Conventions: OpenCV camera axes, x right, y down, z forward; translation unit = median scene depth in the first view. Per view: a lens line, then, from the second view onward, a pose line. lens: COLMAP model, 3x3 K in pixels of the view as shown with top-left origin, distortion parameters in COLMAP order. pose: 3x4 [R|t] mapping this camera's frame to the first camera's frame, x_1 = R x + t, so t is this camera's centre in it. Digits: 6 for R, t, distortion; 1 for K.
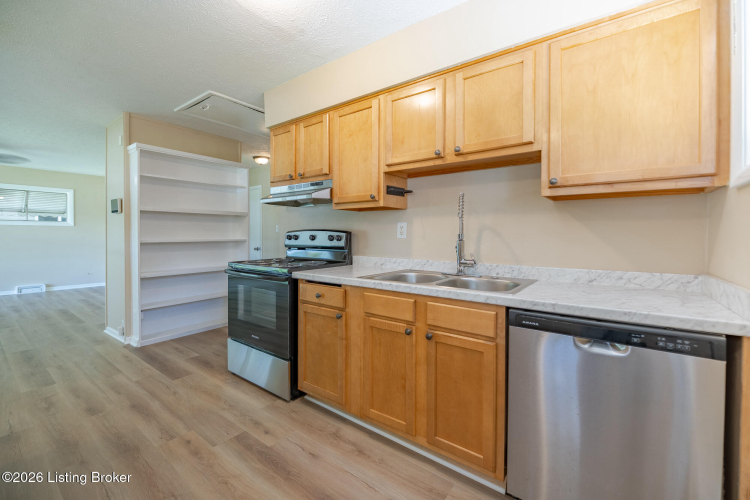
lens RADIAL K [[312.2, 0, 383.0], [0, 312.2, 237.6], [0, 0, 1]] dist [-0.000484, -0.000898]
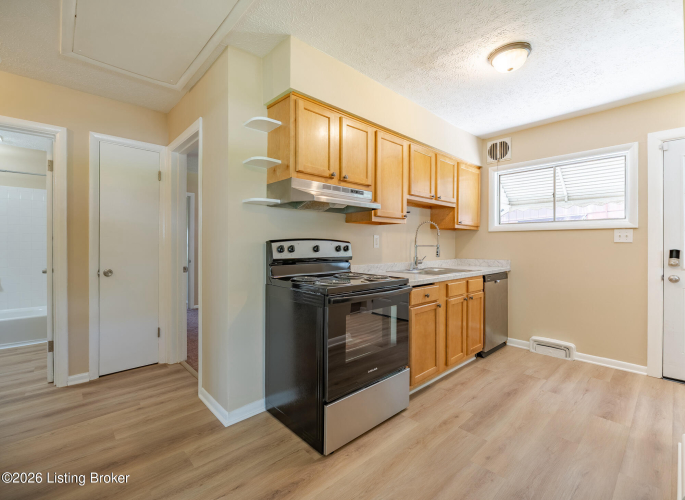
lens RADIAL K [[306.3, 0, 335.5], [0, 306.3, 245.4], [0, 0, 1]] dist [-0.003428, -0.000289]
pose [[0.206280, -0.008072, 0.978460, -1.196978], [0.004781, 0.999962, 0.007242, -0.016600], [-0.978481, 0.003184, 0.206311, 0.916674]]
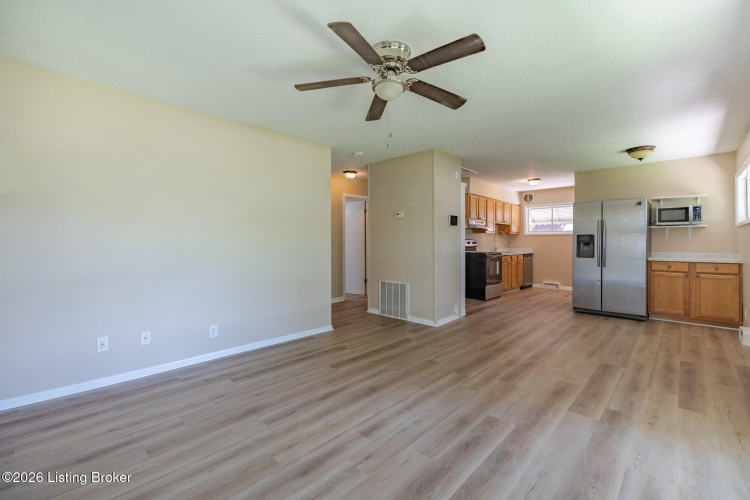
lens RADIAL K [[321.1, 0, 365.8], [0, 321.1, 240.5], [0, 0, 1]] dist [-0.021930, 0.000335]
pose [[0.157678, -0.003239, 0.987485, -3.158792], [0.005500, 0.999982, 0.002401, -0.030093], [-0.987475, 0.005053, 0.157693, 1.604434]]
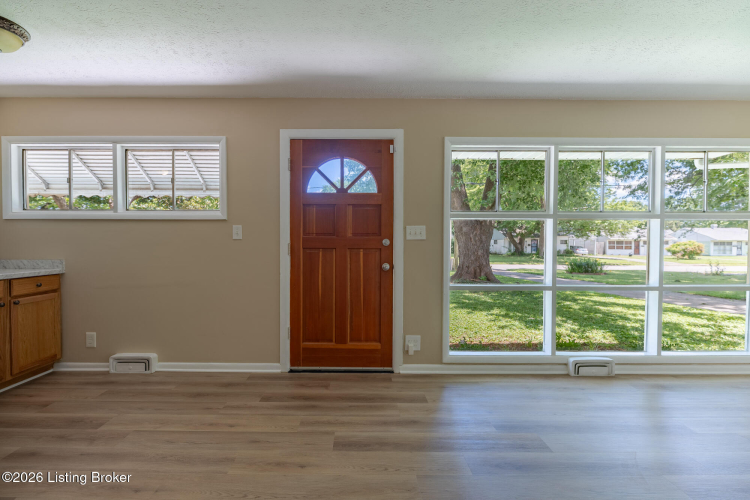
lens RADIAL K [[312.2, 0, 371.5], [0, 312.2, 251.6], [0, 0, 1]] dist [-0.000484, -0.000898]
pose [[-0.807230, 0.000555, -0.590236, -1.438902], [-0.014420, 0.999683, 0.020661, -0.015275], [0.590060, 0.025189, -0.806966, 1.507108]]
